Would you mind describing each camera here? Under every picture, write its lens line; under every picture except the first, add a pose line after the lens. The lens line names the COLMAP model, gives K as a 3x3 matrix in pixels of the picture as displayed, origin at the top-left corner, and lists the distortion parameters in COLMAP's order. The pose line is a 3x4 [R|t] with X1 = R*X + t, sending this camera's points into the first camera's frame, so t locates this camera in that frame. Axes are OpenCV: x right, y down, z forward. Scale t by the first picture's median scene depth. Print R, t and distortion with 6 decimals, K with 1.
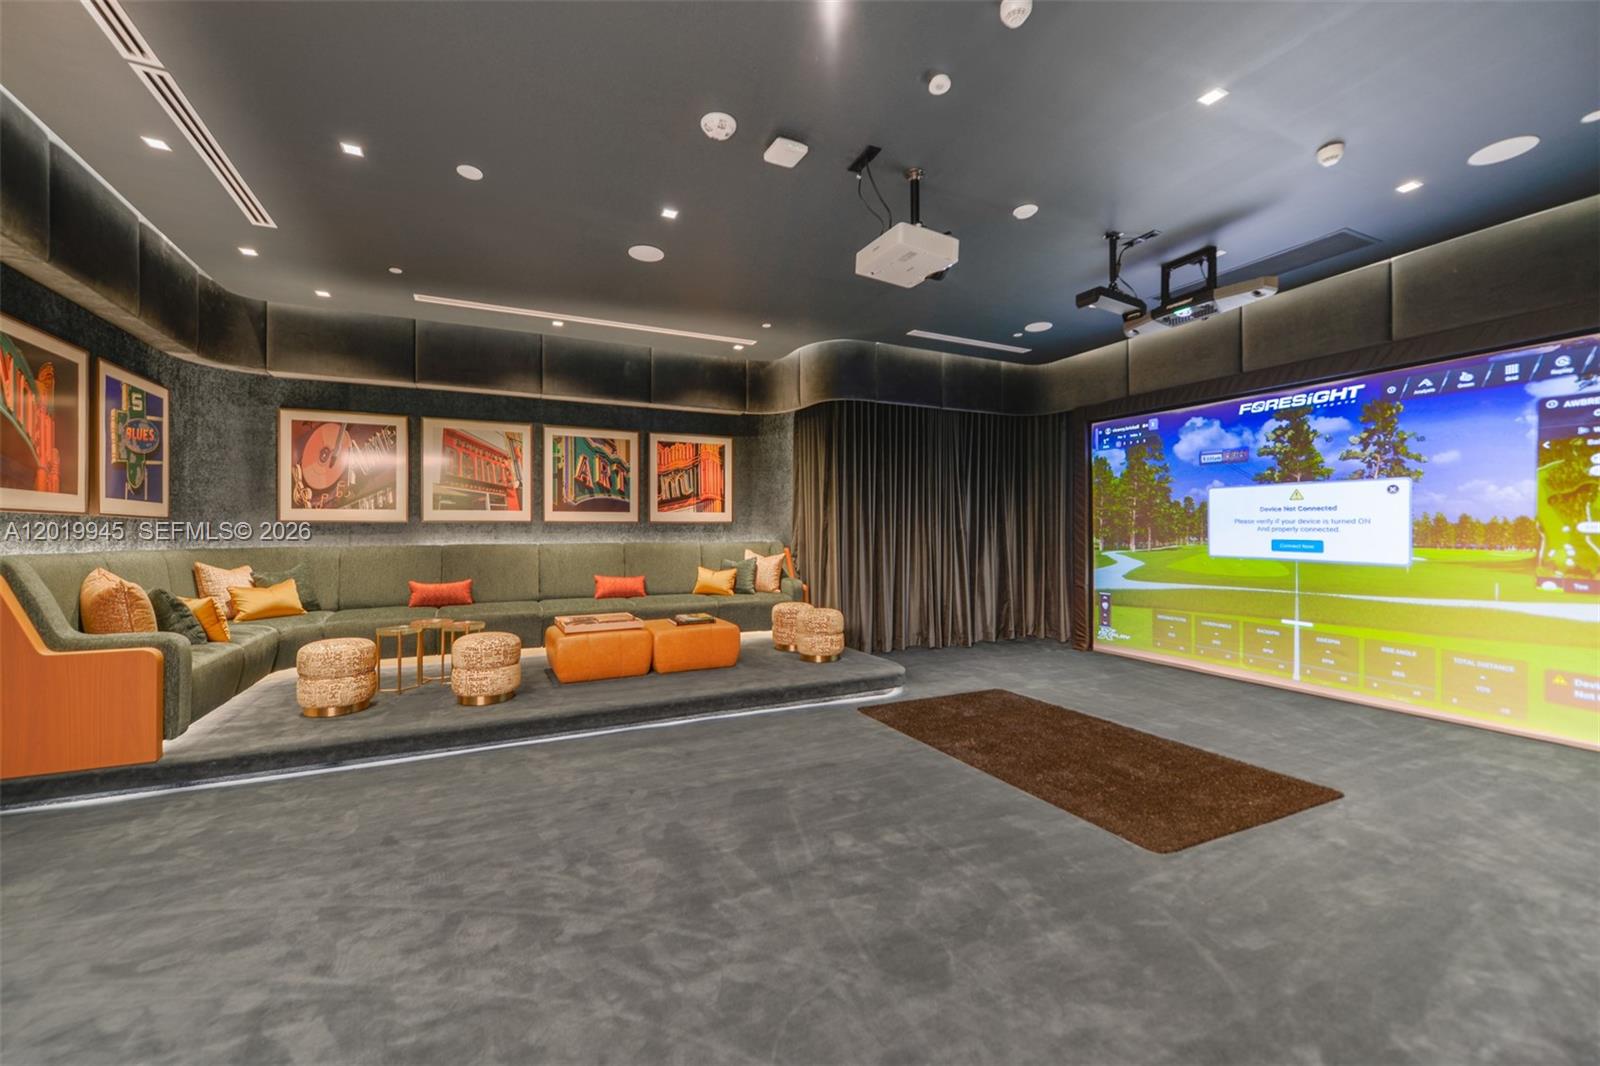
lens RADIAL K [[629.4, 0, 789.2], [0, 629.4, 529.4], [0, 0, 1]] dist [0.003934, -0.000658]
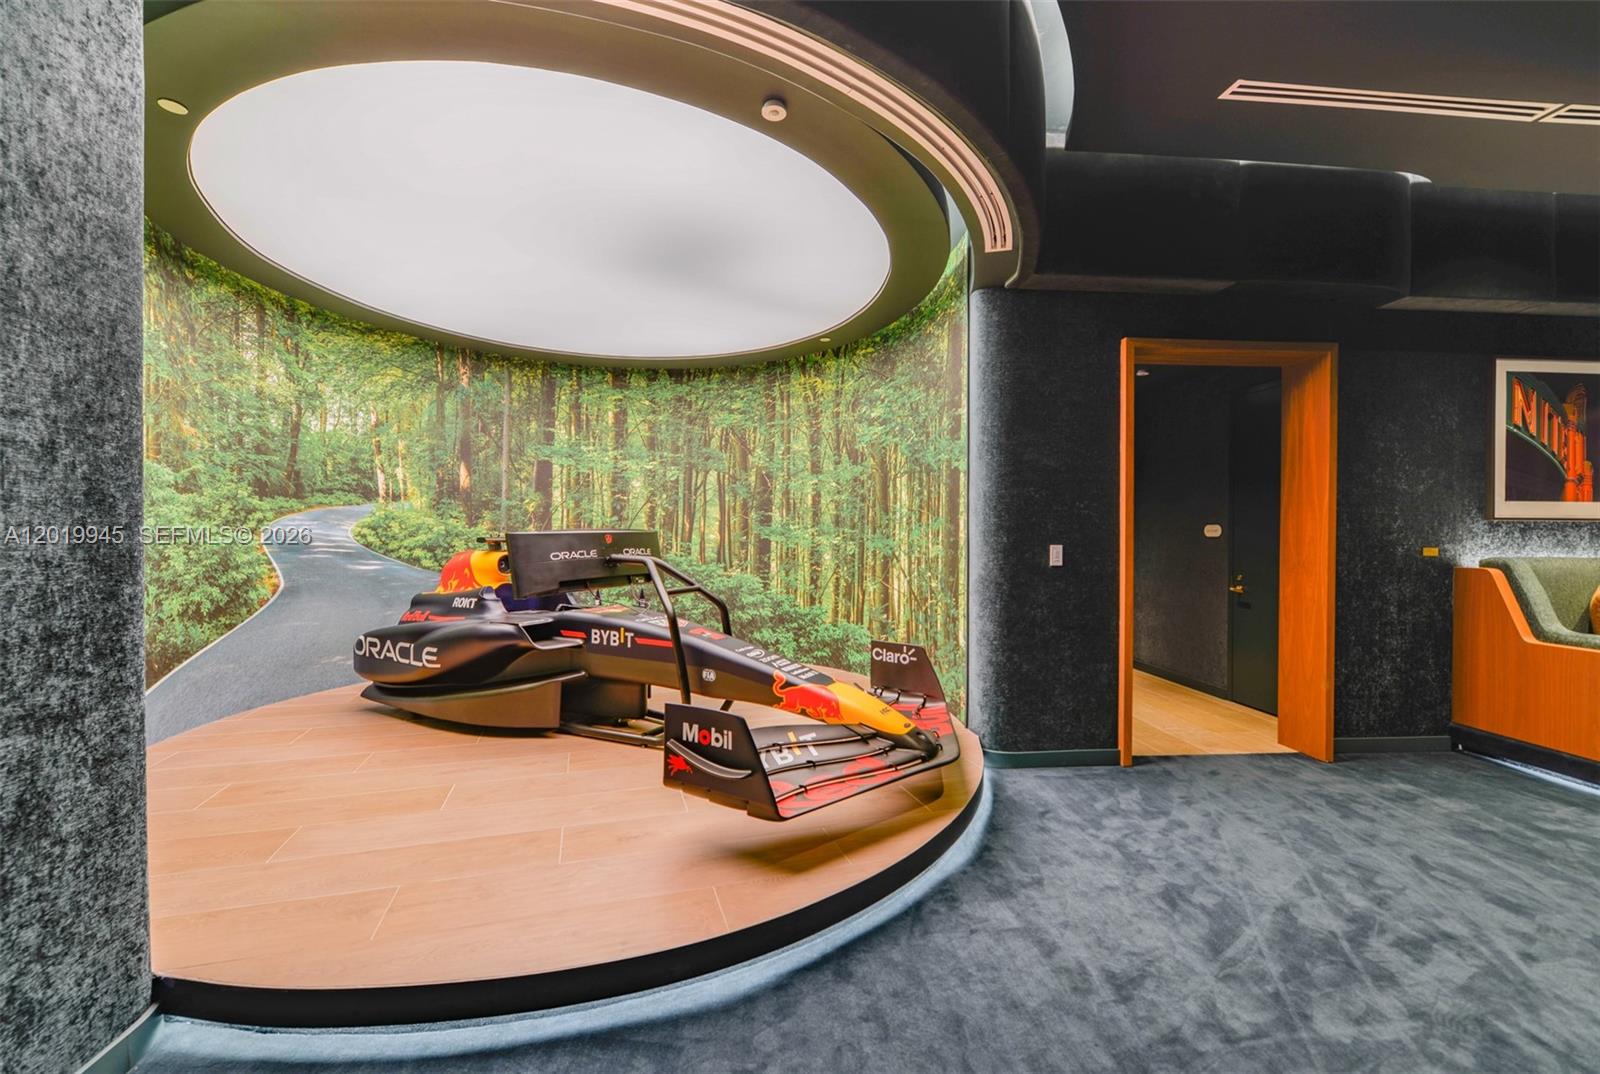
lens RADIAL K [[653.0, 0, 827.1], [0, 653.0, 541.3], [0, 0, 1]] dist [0.000365, 0.000129]
pose [[-0.321023, 0.006430, -0.947049, 0.401971], [0.005880, 0.999971, 0.004796, -0.003732], [0.947053, -0.004029, -0.321052, 0.150691]]
